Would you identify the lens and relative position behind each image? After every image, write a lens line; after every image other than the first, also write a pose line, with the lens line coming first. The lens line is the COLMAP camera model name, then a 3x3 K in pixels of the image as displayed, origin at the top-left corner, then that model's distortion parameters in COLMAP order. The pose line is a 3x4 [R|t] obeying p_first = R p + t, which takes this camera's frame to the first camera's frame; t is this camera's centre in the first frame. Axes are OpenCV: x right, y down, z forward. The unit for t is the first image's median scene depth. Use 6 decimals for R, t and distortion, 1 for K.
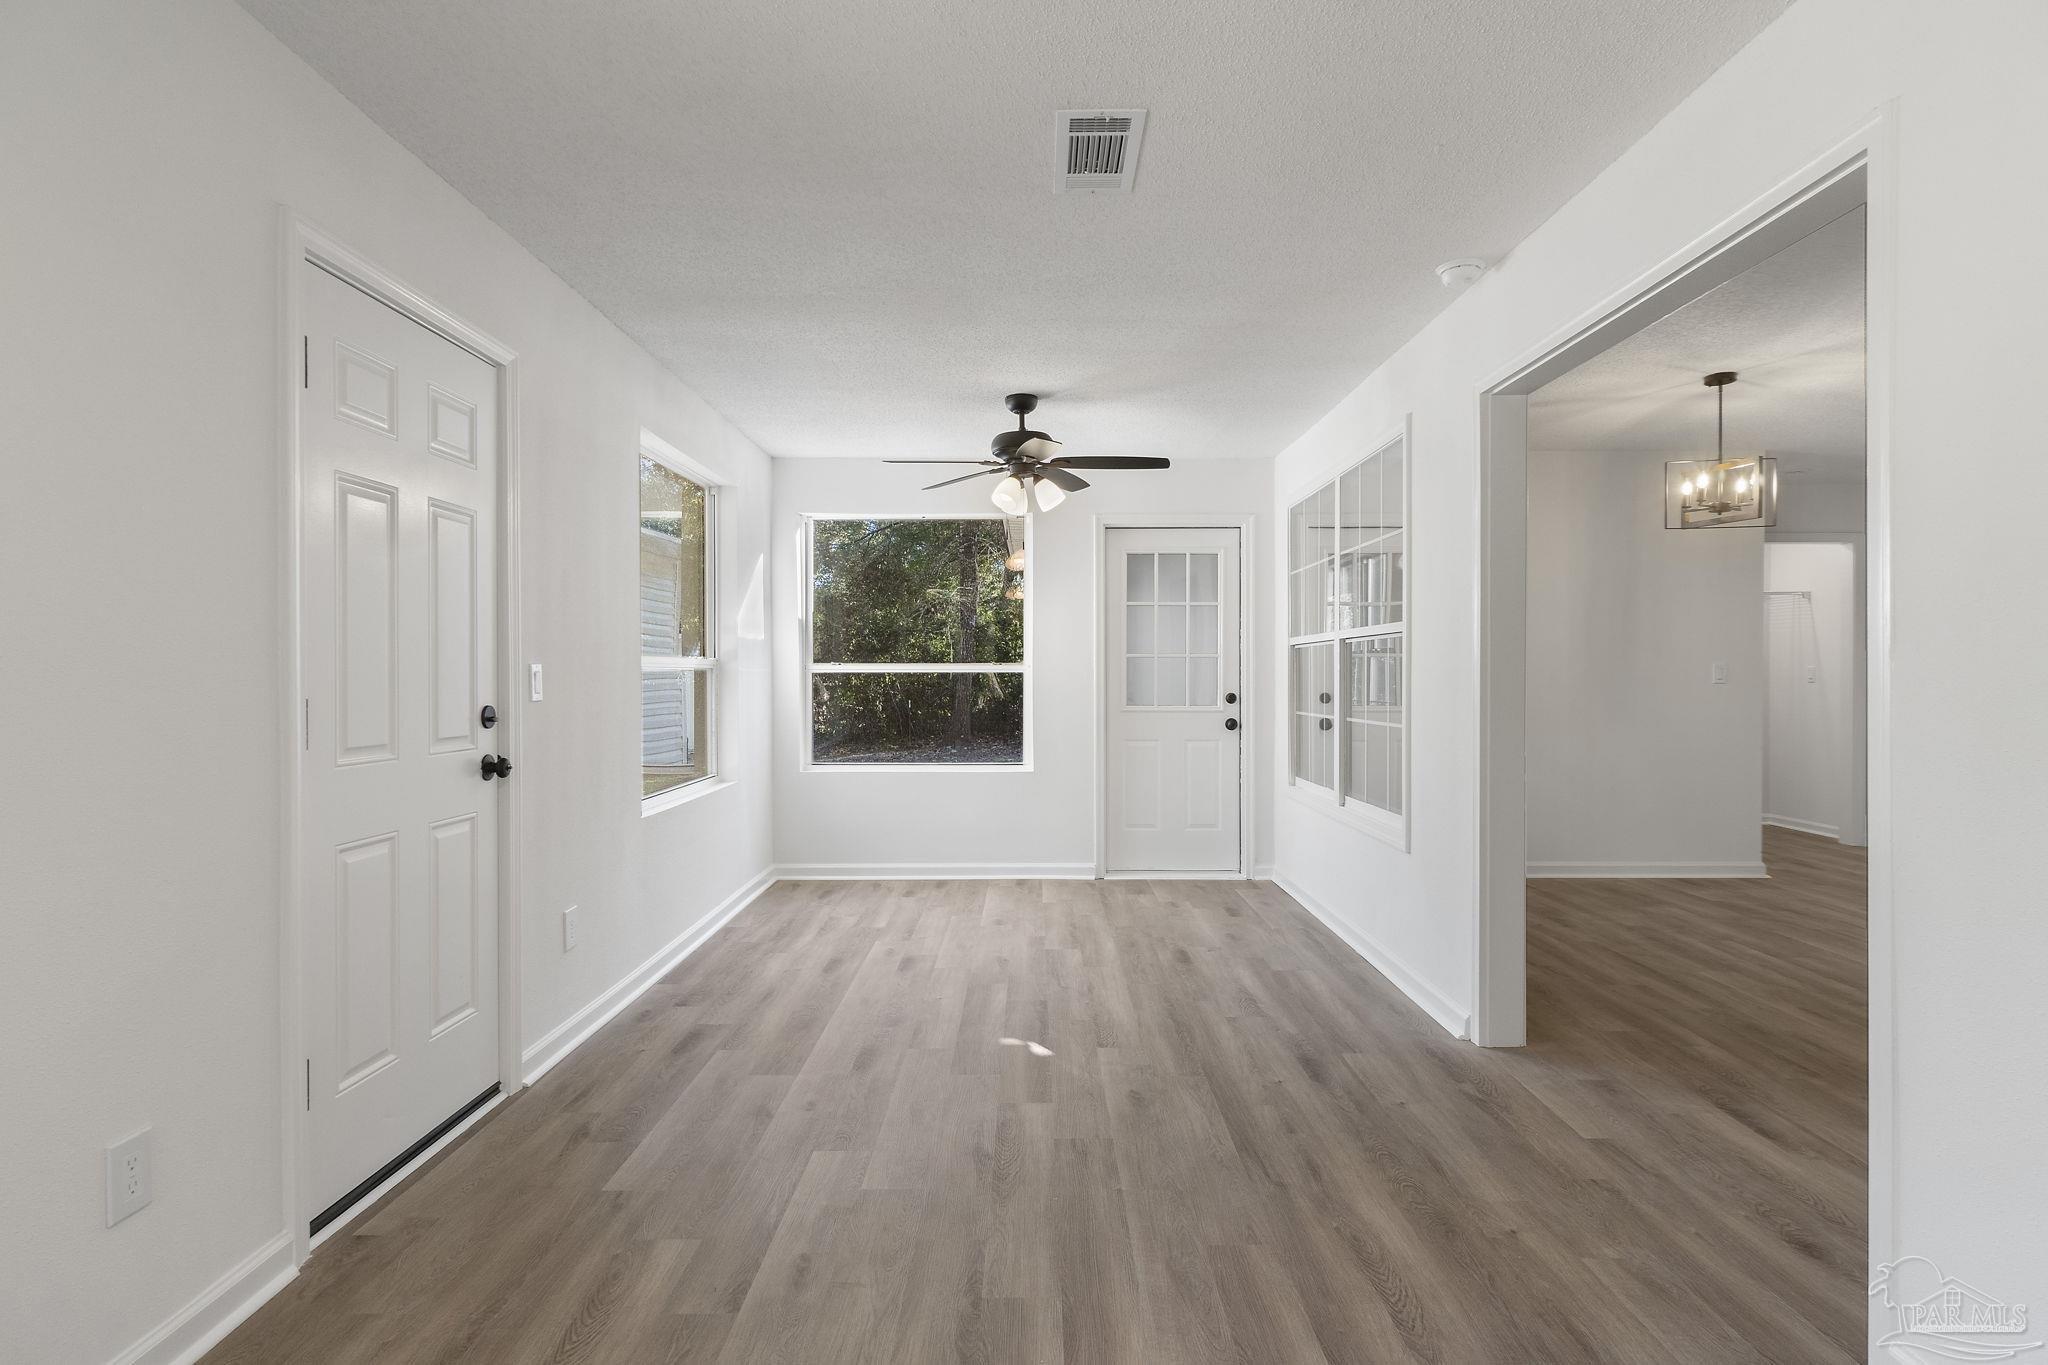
lens RADIAL K [[1060.7, 0, 1022.6], [0, 1060.7, 678.8], [0, 0, 1]] dist [0.006335, 0.000375]
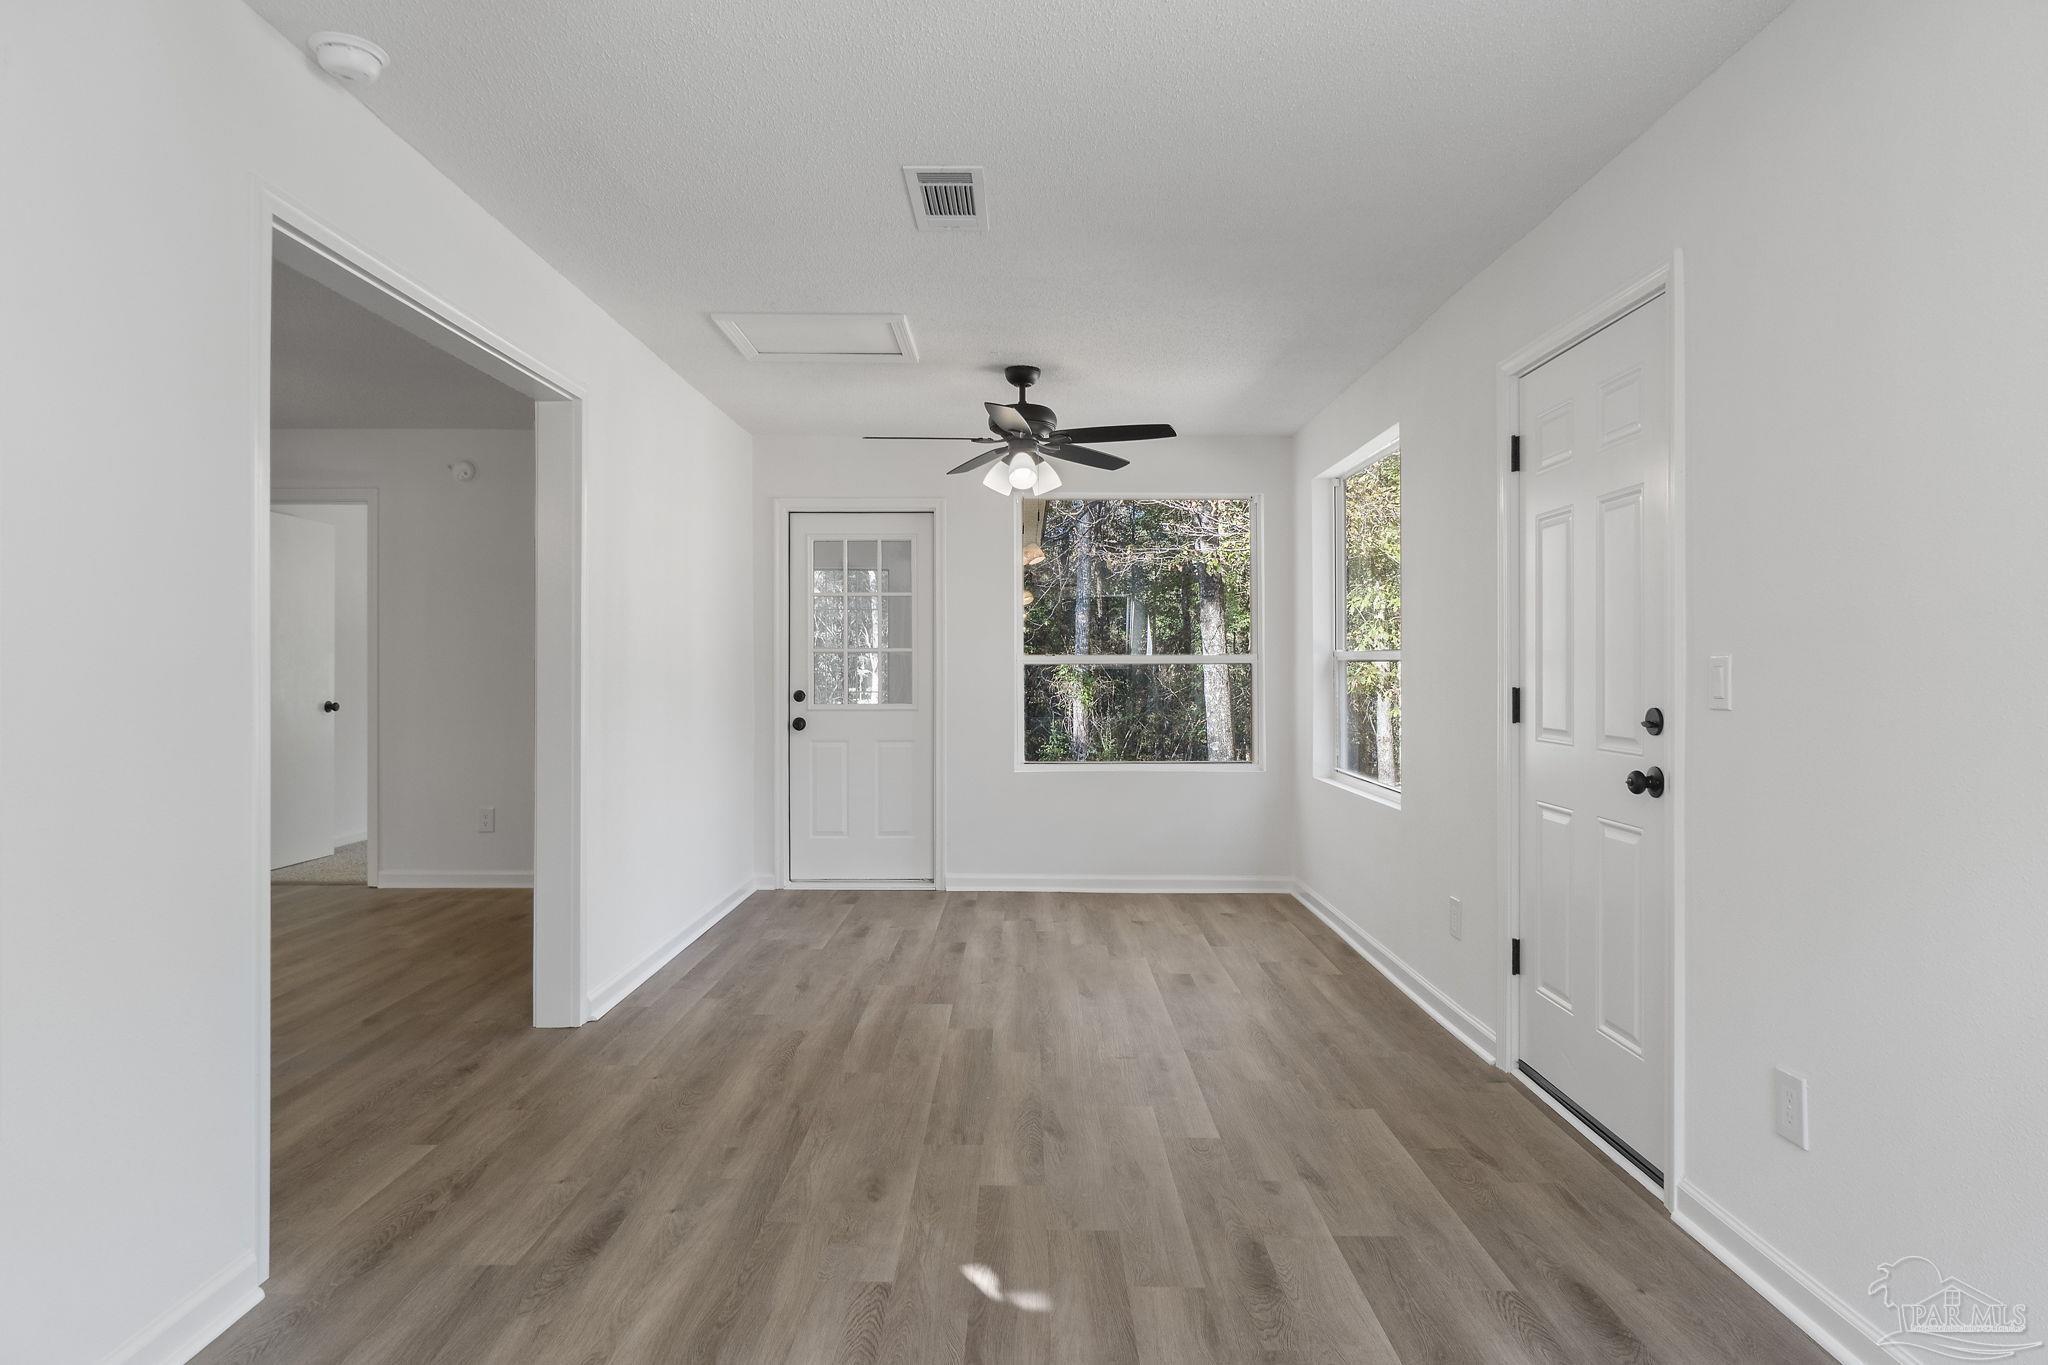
lens RADIAL K [[1332.5, 0, 1029.3], [0, 1332.5, 677.7], [0, 0, 1]] dist [0.000134, -0.000576]
pose [[-0.999936, -0.001435, -0.011222, 0.001320], [-0.001541, 0.999954, 0.009483, -0.008161], [0.011208, 0.009500, -0.999892, 2.084032]]
